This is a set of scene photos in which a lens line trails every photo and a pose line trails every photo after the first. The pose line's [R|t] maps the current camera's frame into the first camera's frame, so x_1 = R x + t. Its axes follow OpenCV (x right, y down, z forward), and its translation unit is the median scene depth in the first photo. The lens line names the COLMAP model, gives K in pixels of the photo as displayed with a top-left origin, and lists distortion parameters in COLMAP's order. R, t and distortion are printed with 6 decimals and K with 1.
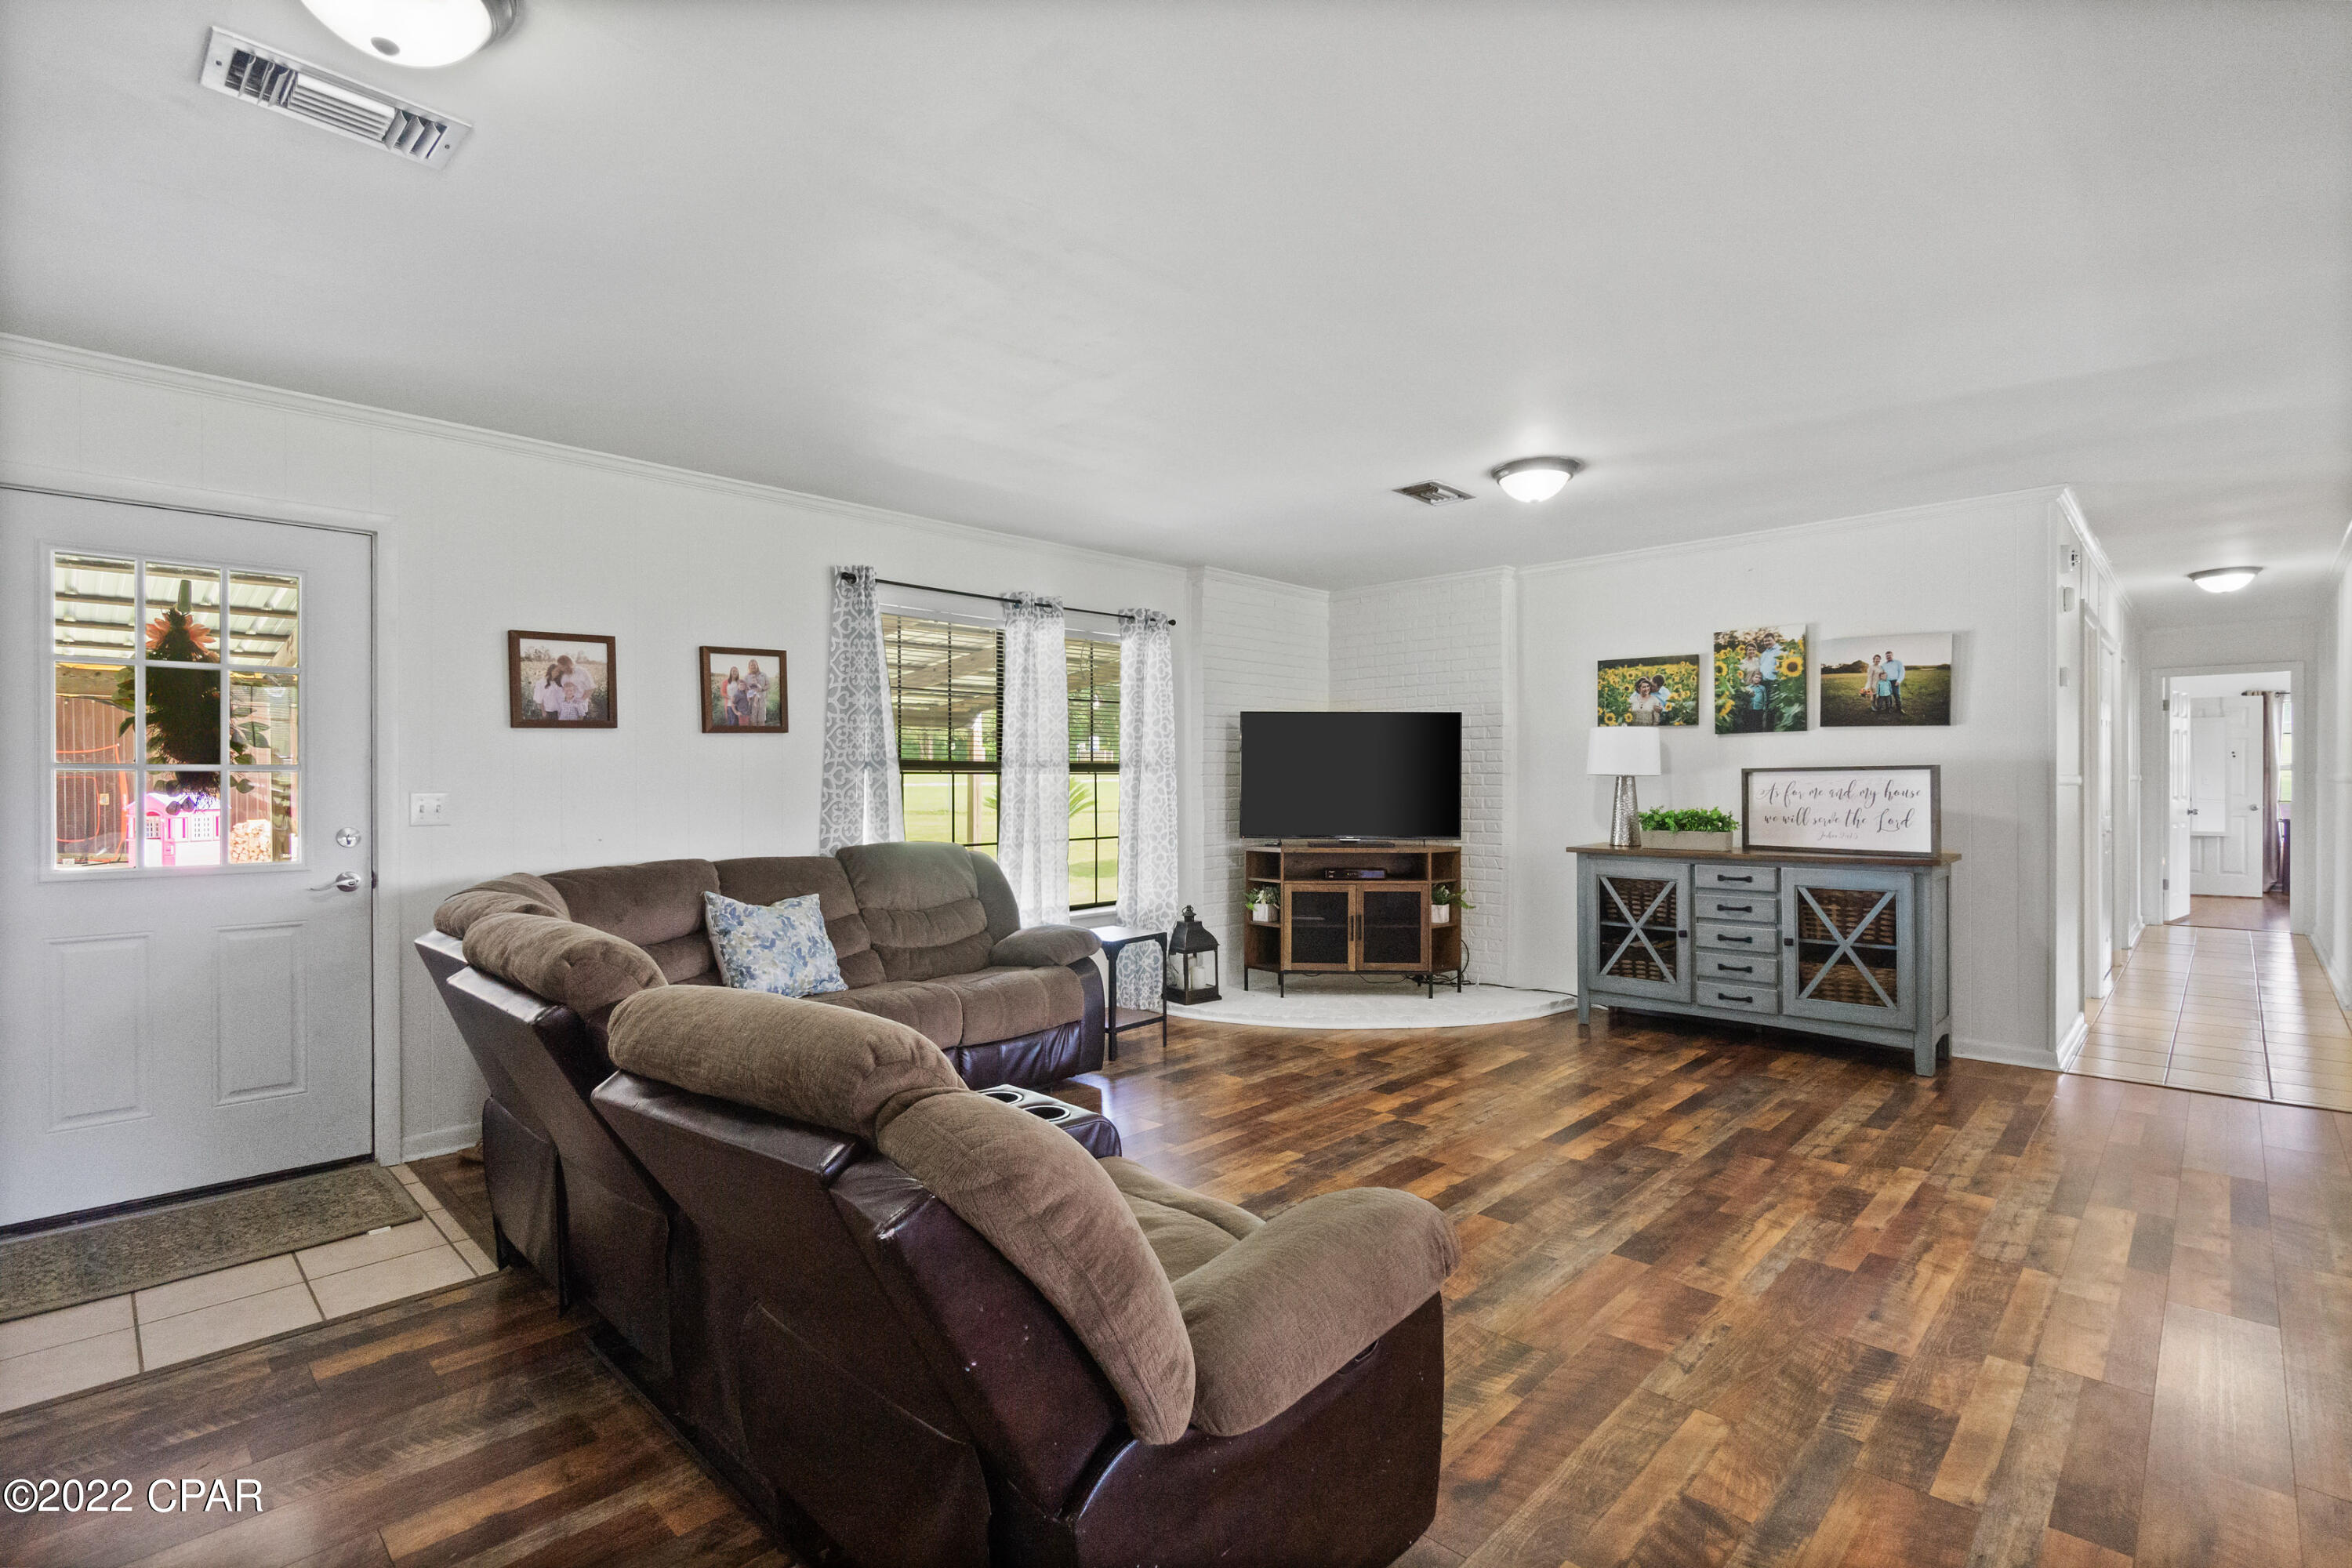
lens RADIAL K [[1098.3, 0, 1183.6], [0, 1098.3, 784.8], [0, 0, 1]] dist [-0.010179, -0.000712]
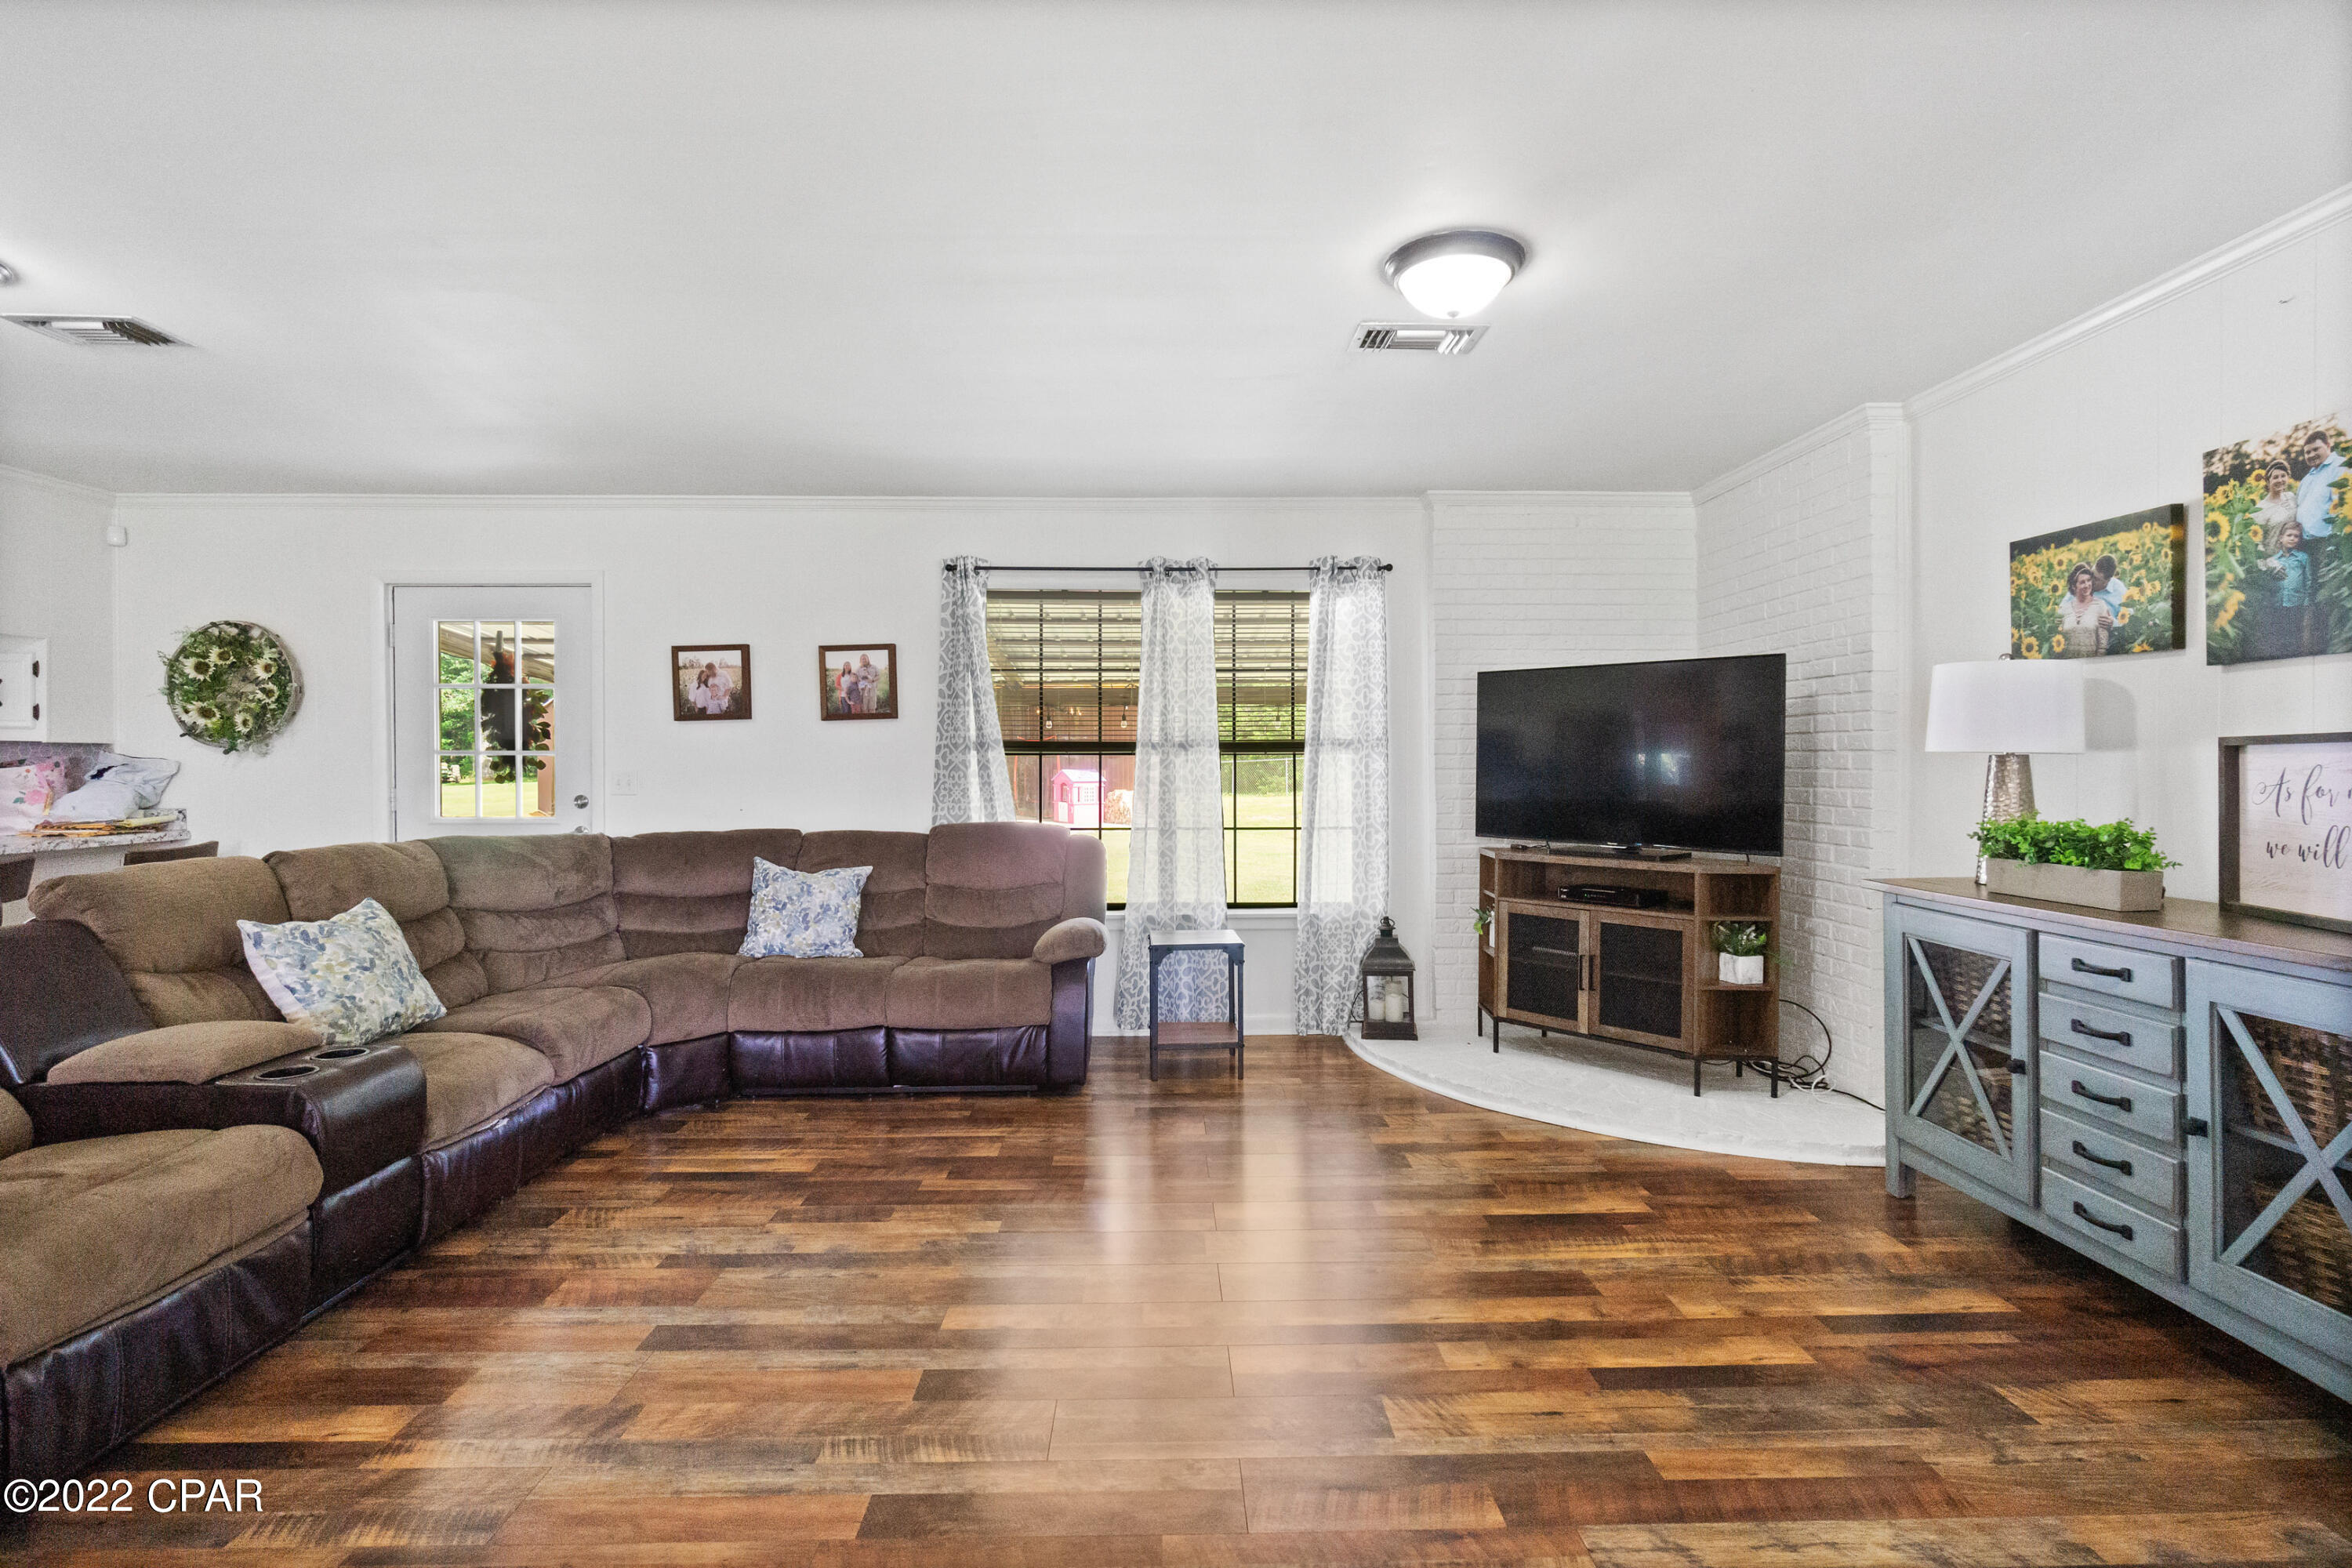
lens RADIAL K [[1098.3, 0, 1184.5], [0, 1098.3, 773.4], [0, 0, 1]] dist [-0.010179, -0.000712]
pose [[0.707962, 0.008395, -0.706201, 0.537667], [-0.002386, 0.999952, 0.009496, -0.003091], [0.706247, -0.005038, 0.707948, 0.372671]]
